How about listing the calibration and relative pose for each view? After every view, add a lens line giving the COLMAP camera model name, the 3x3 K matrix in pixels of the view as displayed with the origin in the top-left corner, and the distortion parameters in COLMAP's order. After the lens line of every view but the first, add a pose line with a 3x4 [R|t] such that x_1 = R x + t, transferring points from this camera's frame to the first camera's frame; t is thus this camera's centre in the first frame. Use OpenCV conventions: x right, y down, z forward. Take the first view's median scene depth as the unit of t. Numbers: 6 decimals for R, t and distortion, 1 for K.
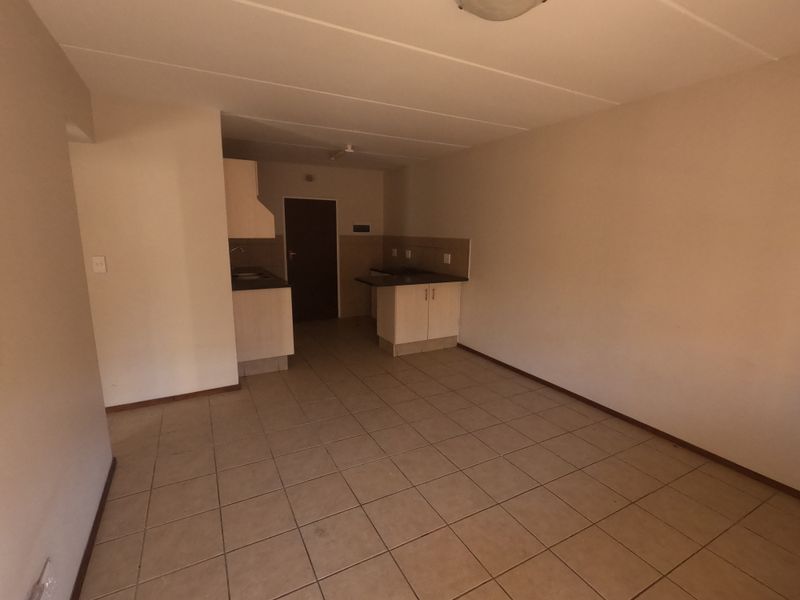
lens RADIAL K [[381.8, 0, 400.0], [0, 381.8, 300.0], [0, 0, 1]] dist [-0.001991, -0.000418]
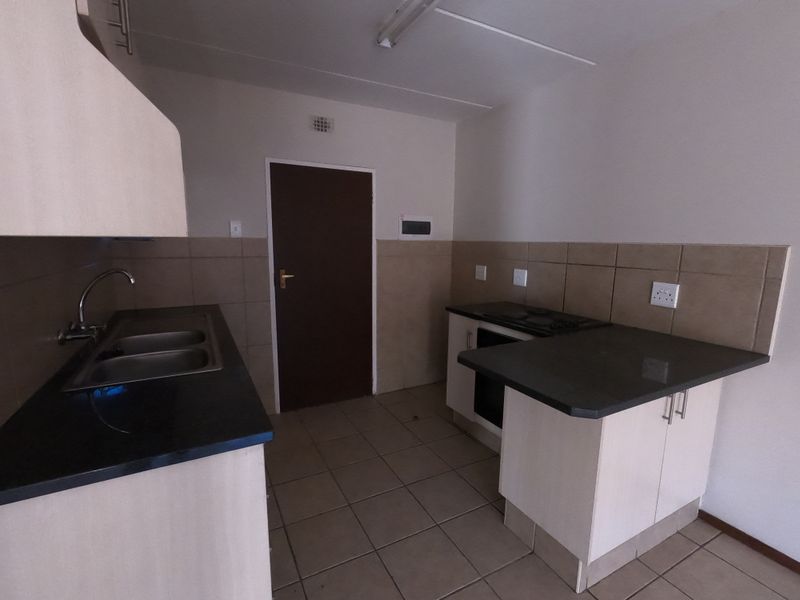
lens RADIAL K [[381.8, 0, 400.0], [0, 381.8, 300.0], [0, 0, 1]] dist [-0.001991, -0.000418]
pose [[0.999989, 0.001176, -0.004632, -0.128553], [-0.001284, 0.999726, -0.023355, -0.077202], [0.004603, 0.023360, 0.999717, 0.493694]]
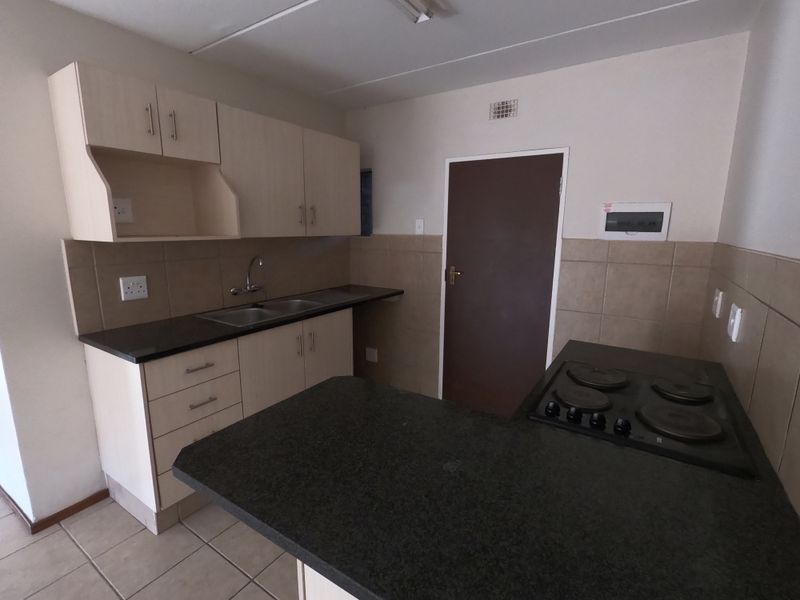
lens RADIAL K [[381.8, 0, 400.0], [0, 381.8, 300.0], [0, 0, 1]] dist [-0.001991, -0.000418]
pose [[0.483276, 0.162876, -0.860184, 0.122516], [-0.157585, 0.982677, 0.097534, -0.121025], [0.861169, 0.088416, 0.500571, 0.670795]]
